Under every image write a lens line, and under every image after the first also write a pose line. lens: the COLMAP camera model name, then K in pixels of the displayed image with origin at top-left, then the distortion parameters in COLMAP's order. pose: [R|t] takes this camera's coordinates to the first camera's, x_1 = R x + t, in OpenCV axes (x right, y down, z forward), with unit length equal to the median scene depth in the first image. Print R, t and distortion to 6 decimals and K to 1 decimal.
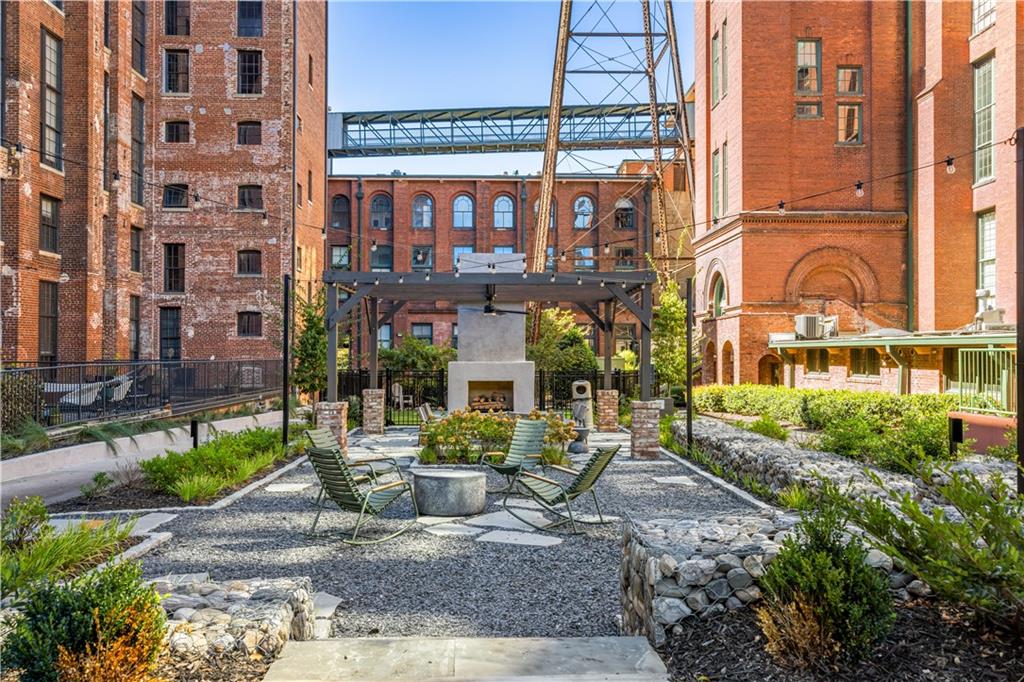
lens RADIAL K [[804.2, 0, 512.0], [0, 804.2, 346.8], [0, 0, 1]] dist [0.008242, 0.011243]
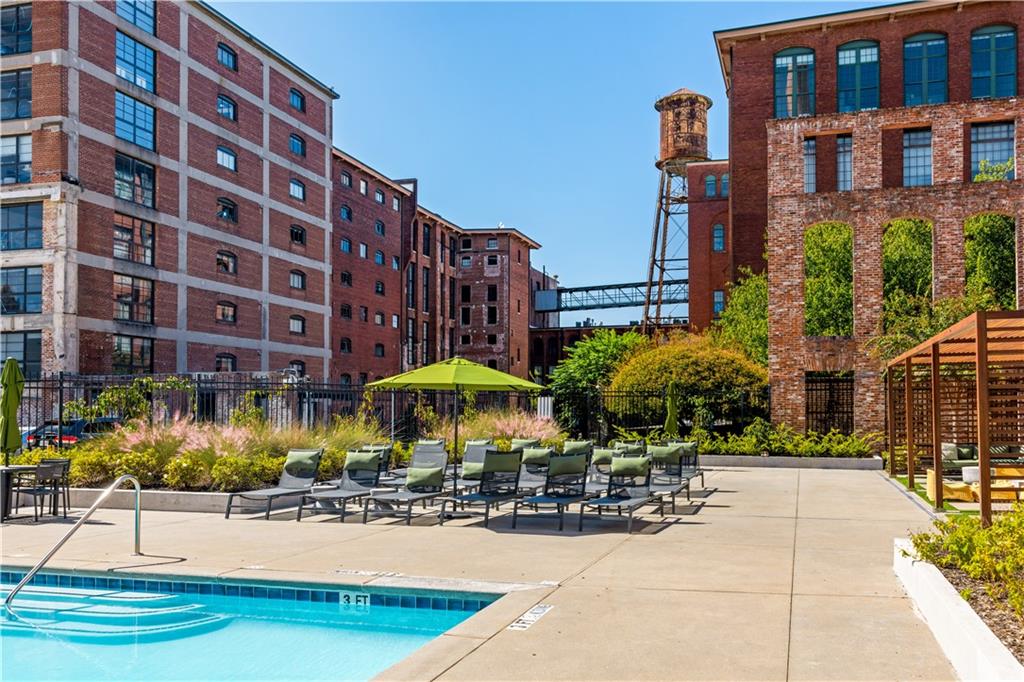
lens RADIAL K [[827.7, 0, 582.5], [0, 827.7, 392.4], [0, 0, 1]] dist [0.005473, 0.010158]
pose [[0.959980, -0.007790, -0.279960, 0.671650], [0.003901, 0.999888, -0.014447, -0.060709], [0.280041, 0.012776, 0.959903, -1.410258]]
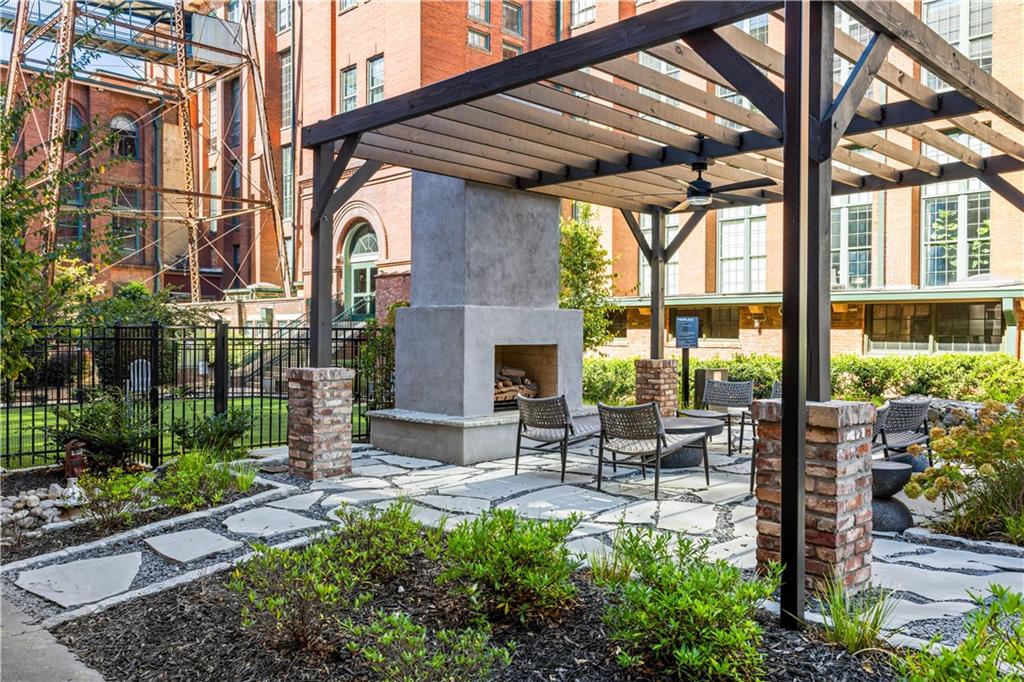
lens RADIAL K [[804.2, 0, 513.0], [0, 804.2, 336.6], [0, 0, 1]] dist [0.008242, 0.011243]
pose [[0.722564, -0.000506, 0.691304, -0.224738], [-0.009127, 0.999906, 0.010272, 0.018726], [-0.691243, -0.013732, 0.722491, 0.372939]]
